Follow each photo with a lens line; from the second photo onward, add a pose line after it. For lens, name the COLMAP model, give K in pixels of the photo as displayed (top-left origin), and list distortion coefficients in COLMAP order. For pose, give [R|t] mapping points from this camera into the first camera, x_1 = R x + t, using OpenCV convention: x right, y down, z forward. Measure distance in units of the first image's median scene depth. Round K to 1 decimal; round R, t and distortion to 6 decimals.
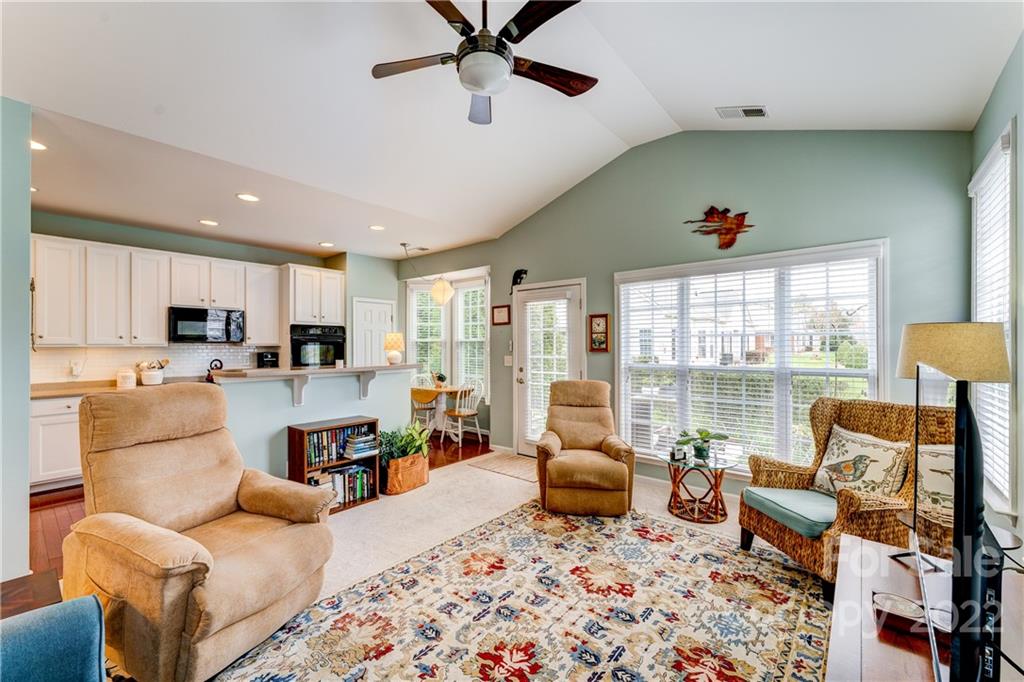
lens RADIAL K [[413.5, 0, 509.6], [0, 413.5, 344.3], [0, 0, 1]] dist [0.000111, 0.000024]
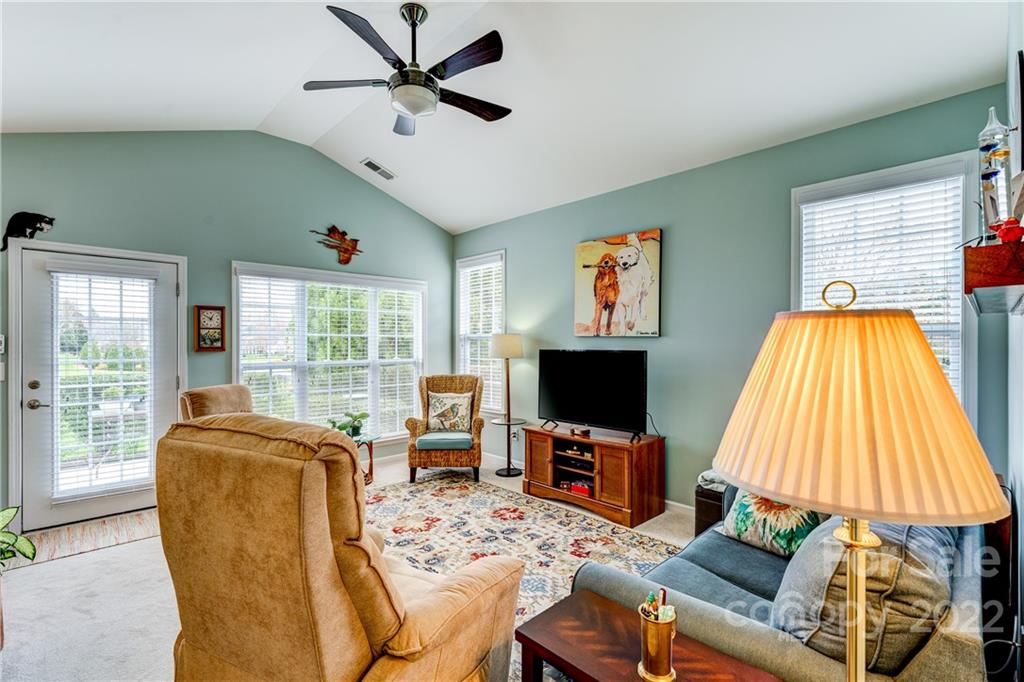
lens RADIAL K [[471.2, 0, 515.1], [0, 471.2, 342.0], [0, 0, 1]] dist [-0.000709, -0.001083]
pose [[0.085991, 0.000035, 0.996296, -0.801260], [-0.006632, 0.999978, 0.000538, -0.005936], [-0.996274, -0.006653, 0.085990, 0.369314]]
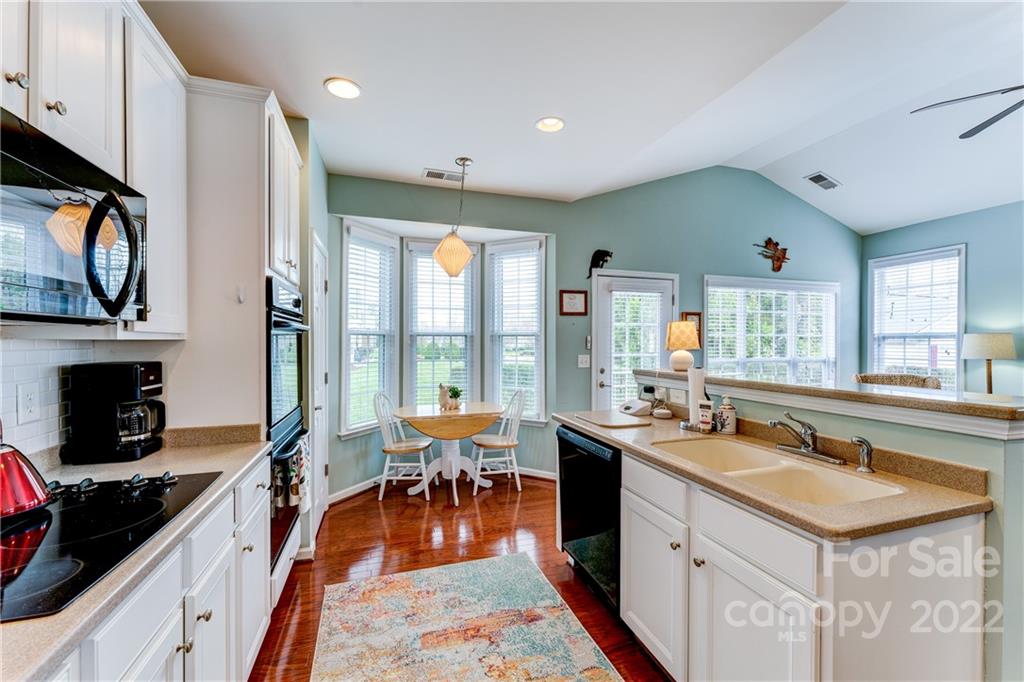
lens RADIAL K [[413.5, 0, 508.9], [0, 413.5, 340.5], [0, 0, 1]] dist [0.000111, 0.000024]
pose [[0.532885, -0.003778, 0.846179, -1.078594], [-0.010021, 0.999892, 0.010775, -0.009744], [-0.846128, -0.014221, 0.532790, 0.996677]]
